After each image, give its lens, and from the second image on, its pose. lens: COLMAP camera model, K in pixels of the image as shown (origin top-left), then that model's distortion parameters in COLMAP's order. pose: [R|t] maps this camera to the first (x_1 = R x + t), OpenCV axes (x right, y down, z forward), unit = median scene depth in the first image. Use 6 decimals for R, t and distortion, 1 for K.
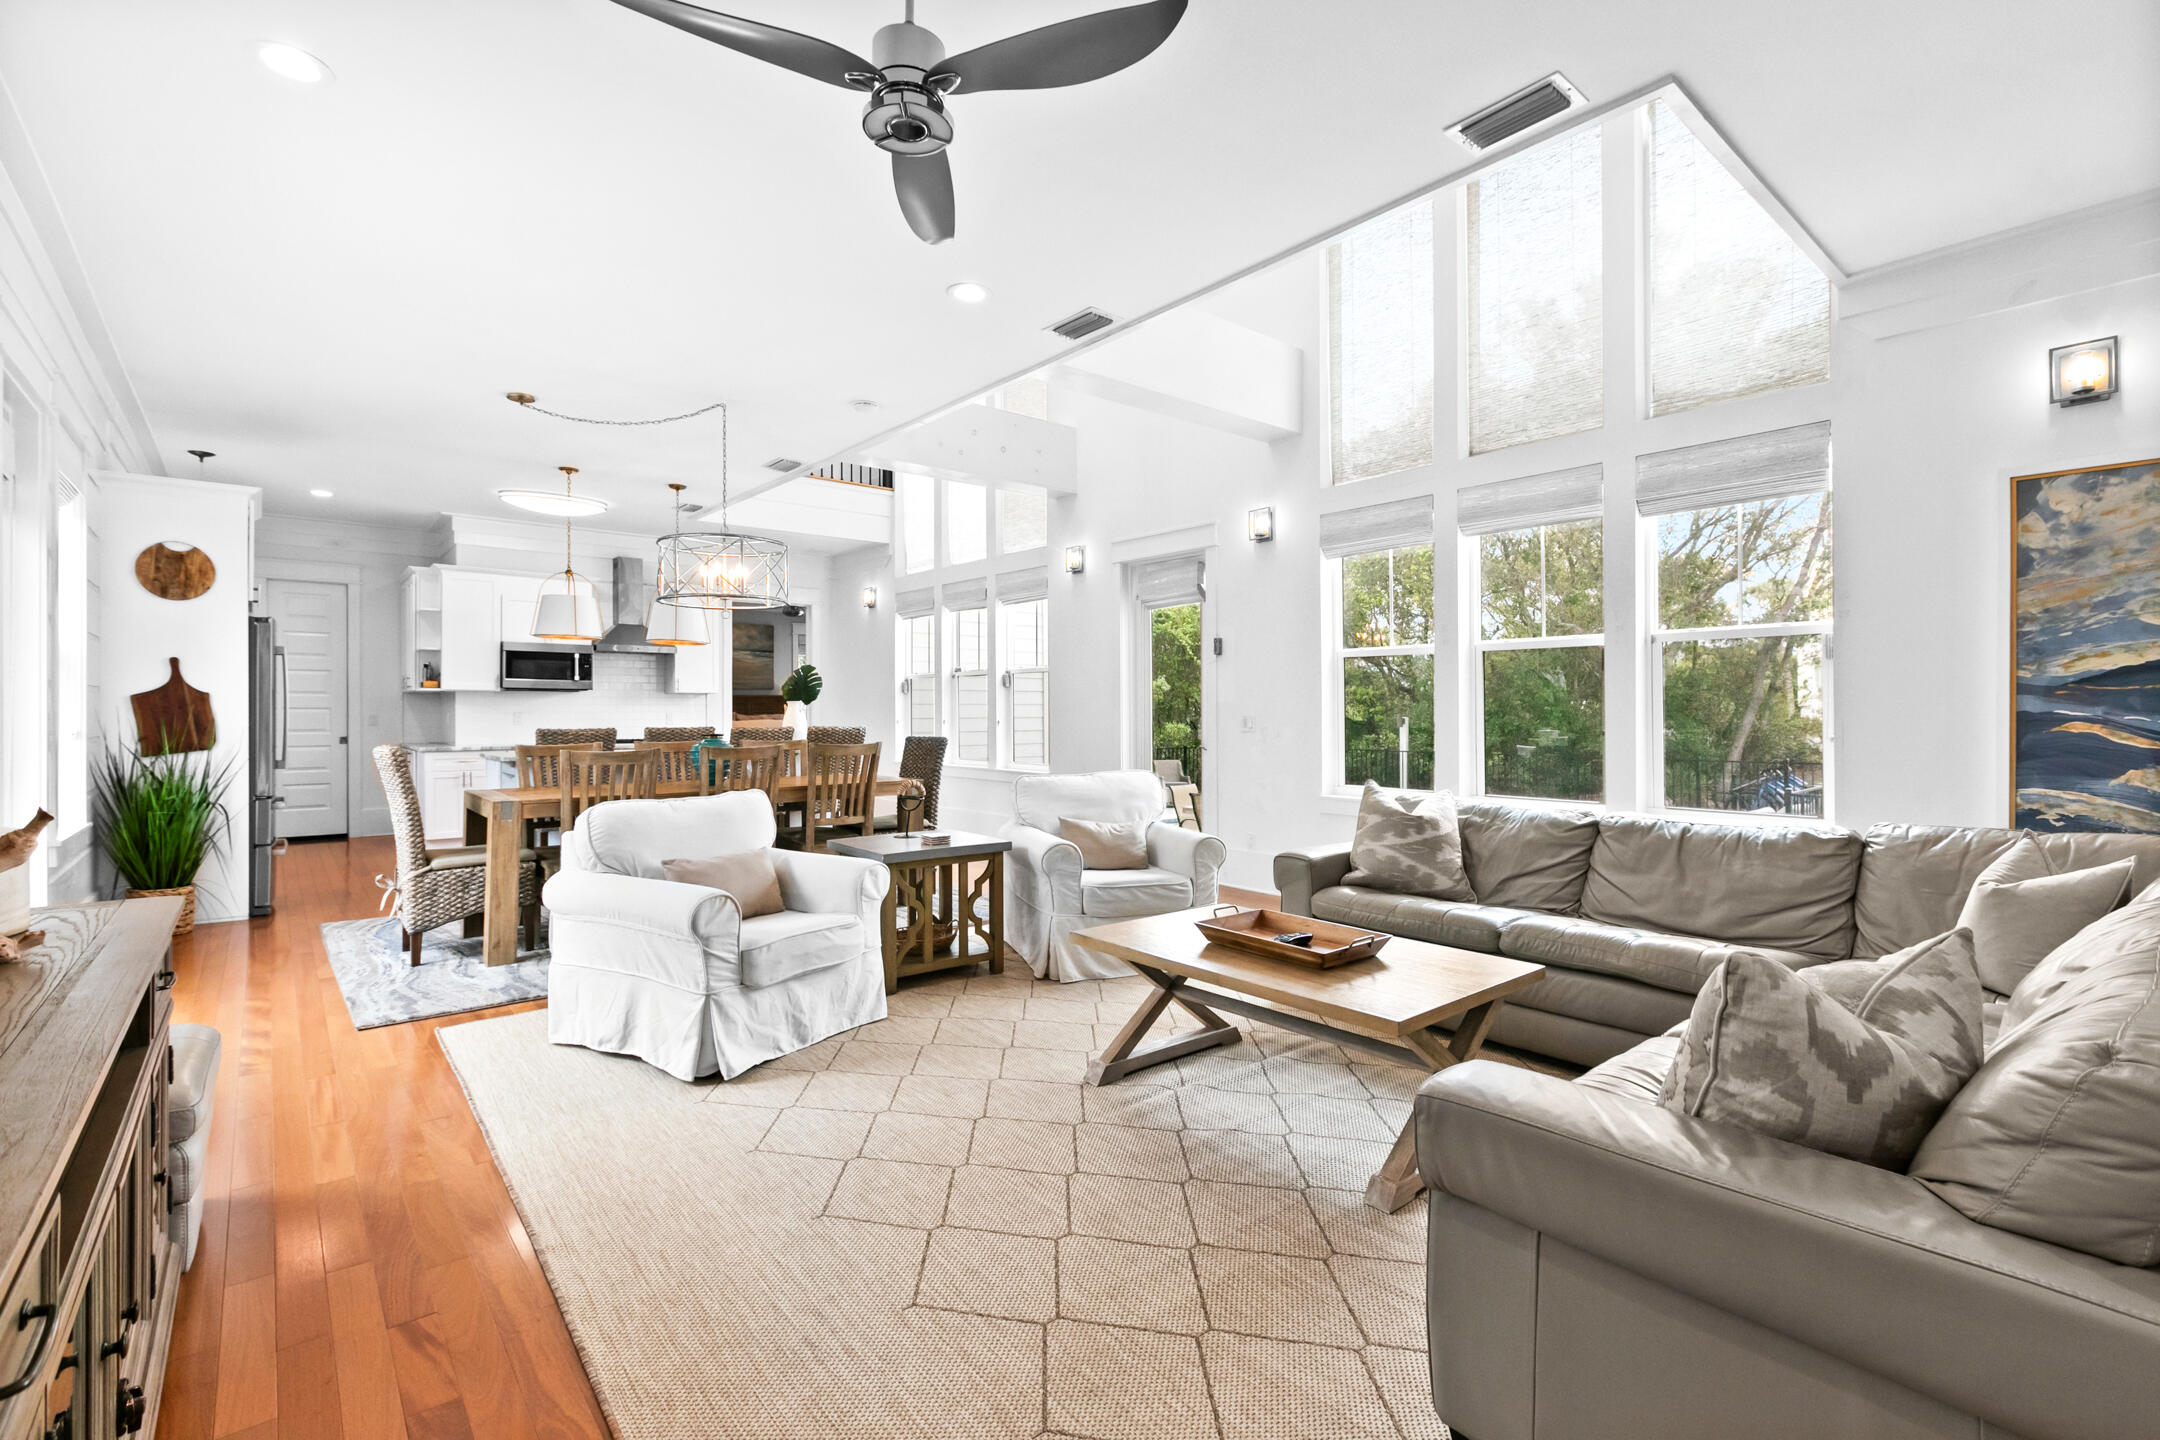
lens RADIAL K [[988.6, 0, 1095.2], [0, 988.6, 713.9], [0, 0, 1]] dist [-0.004619, -0.000075]
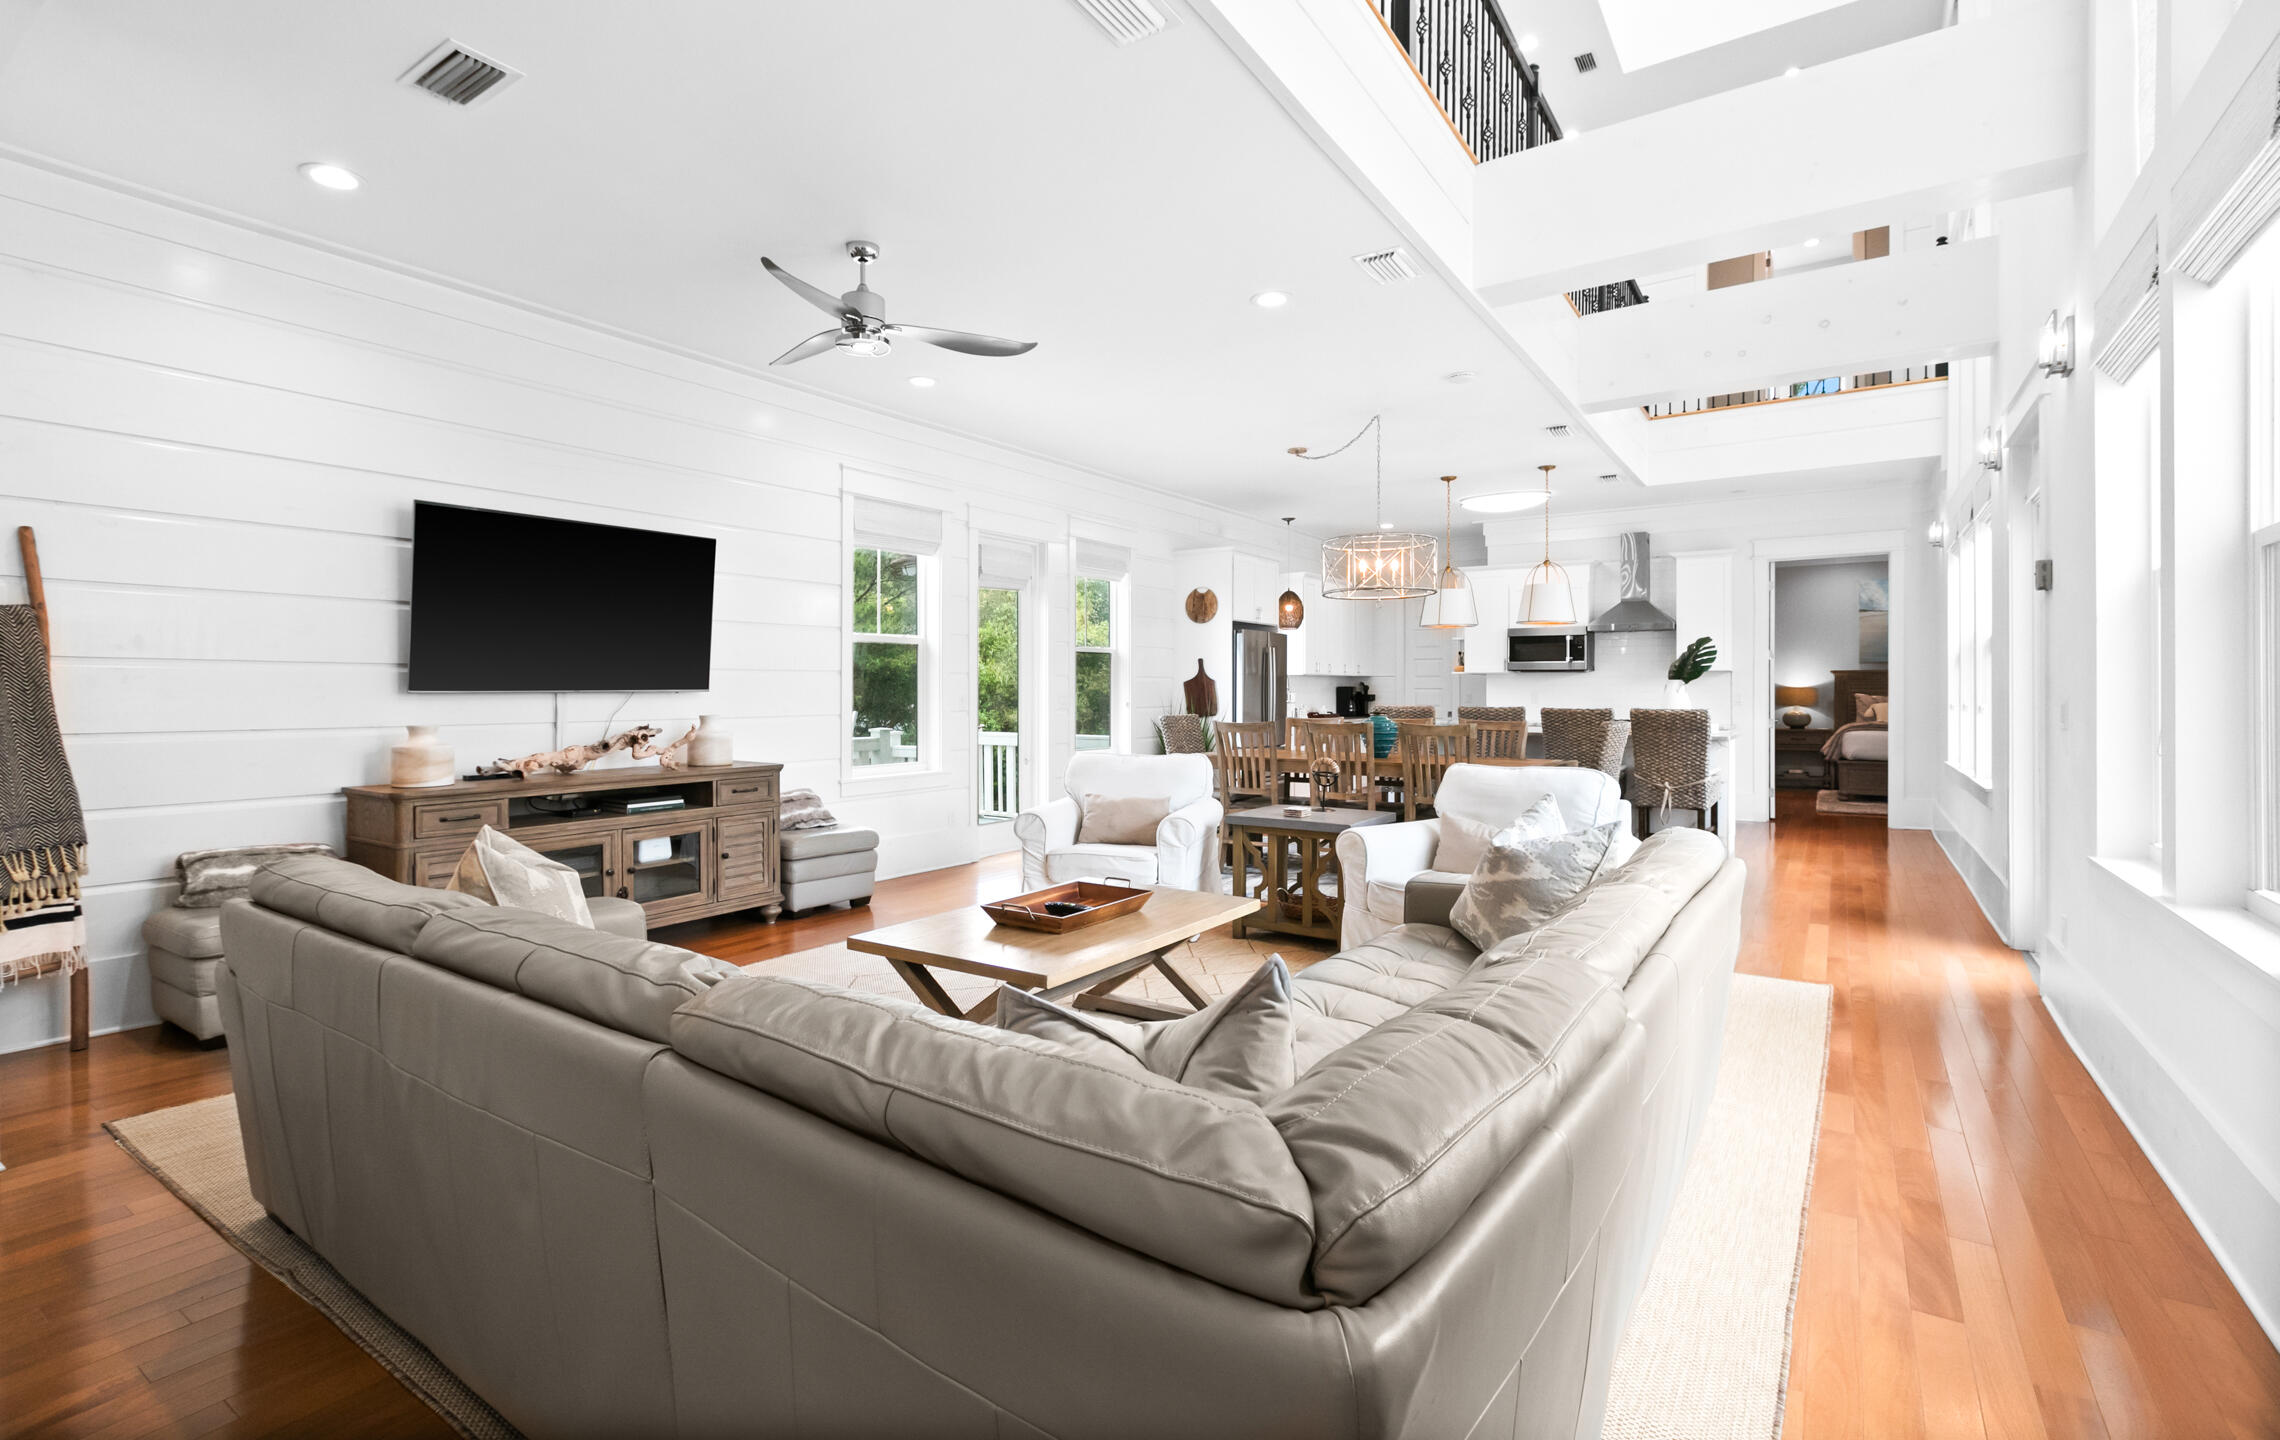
lens RADIAL K [[1035.7, 0, 1134.6], [0, 1035.7, 702.1], [0, 0, 1]] dist [0.001773, 0.000170]
pose [[0.276528, 0.012265, -0.960928, 0.689197], [-0.002625, 0.999924, 0.012007, -0.005469], [0.961002, -0.000798, 0.276539, 0.425584]]
